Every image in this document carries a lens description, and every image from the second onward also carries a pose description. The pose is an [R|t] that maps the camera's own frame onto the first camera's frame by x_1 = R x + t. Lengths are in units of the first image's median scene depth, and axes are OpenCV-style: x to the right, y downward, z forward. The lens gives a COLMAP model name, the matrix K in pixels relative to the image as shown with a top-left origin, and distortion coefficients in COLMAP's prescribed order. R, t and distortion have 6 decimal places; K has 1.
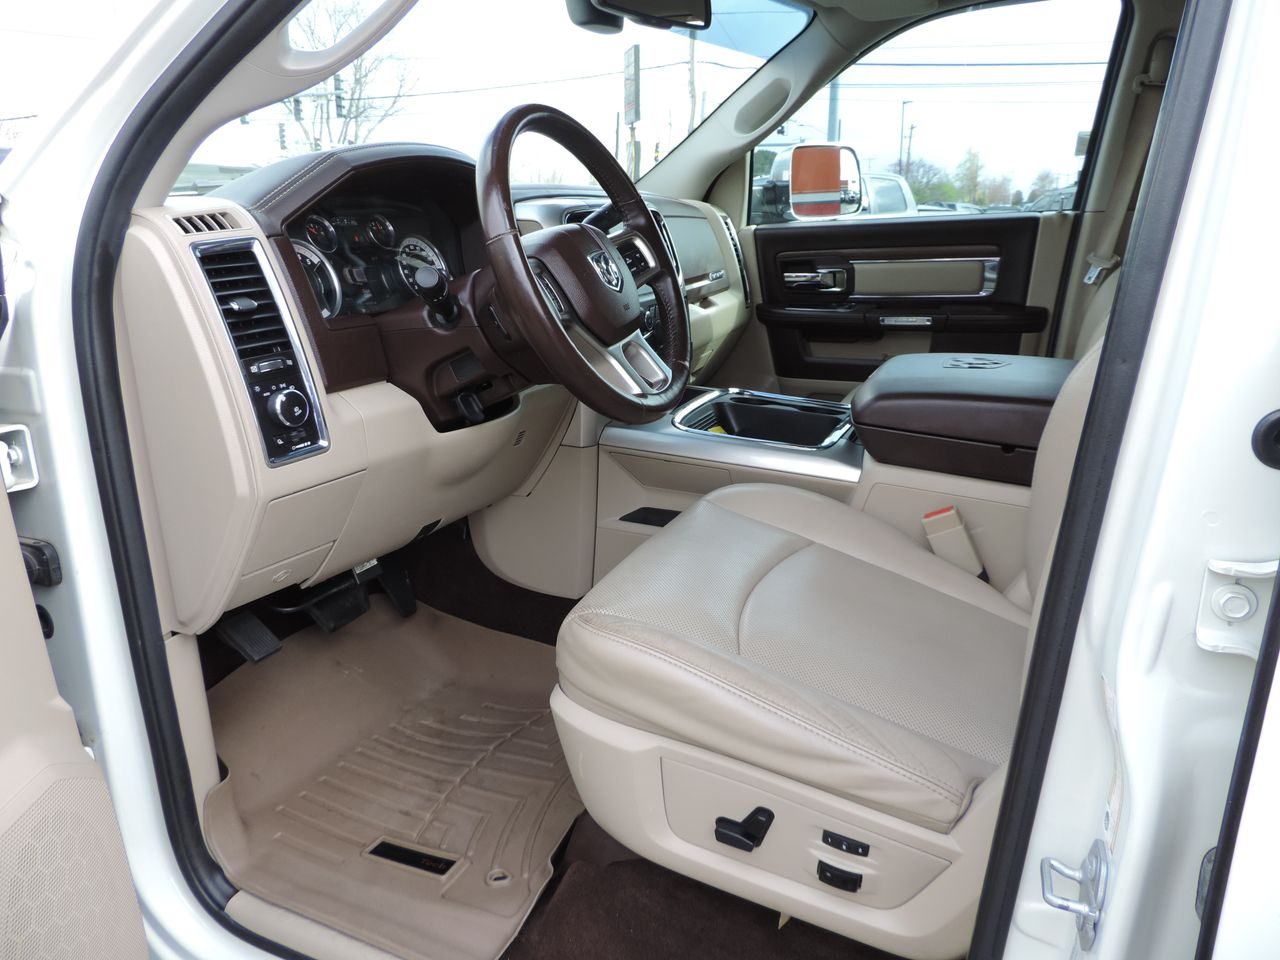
lens RADIAL K [[901.3, 0, 677.8], [0, 901.3, 478.3], [0, 0, 1]] dist [-0.010546, -0.011398]
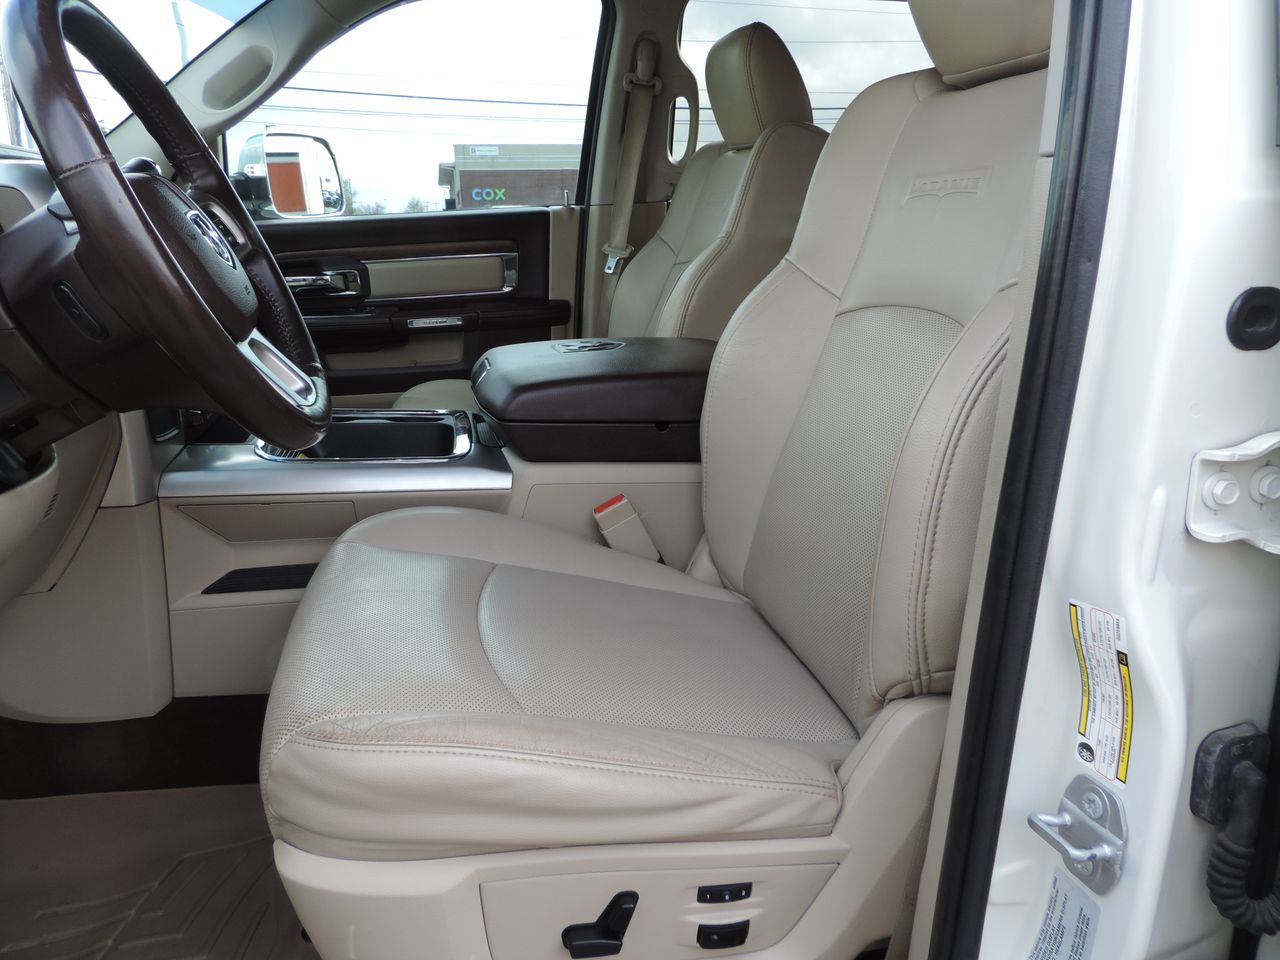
lens RADIAL K [[901.3, 0, 641.1], [0, 901.3, 471.0], [0, 0, 1]] dist [-0.010546, -0.011398]
pose [[0.815762, -0.150348, 0.558505, -0.123081], [0.170956, 0.985157, 0.015501, -0.002484], [-0.552546, 0.082835, 0.829356, 0.137677]]
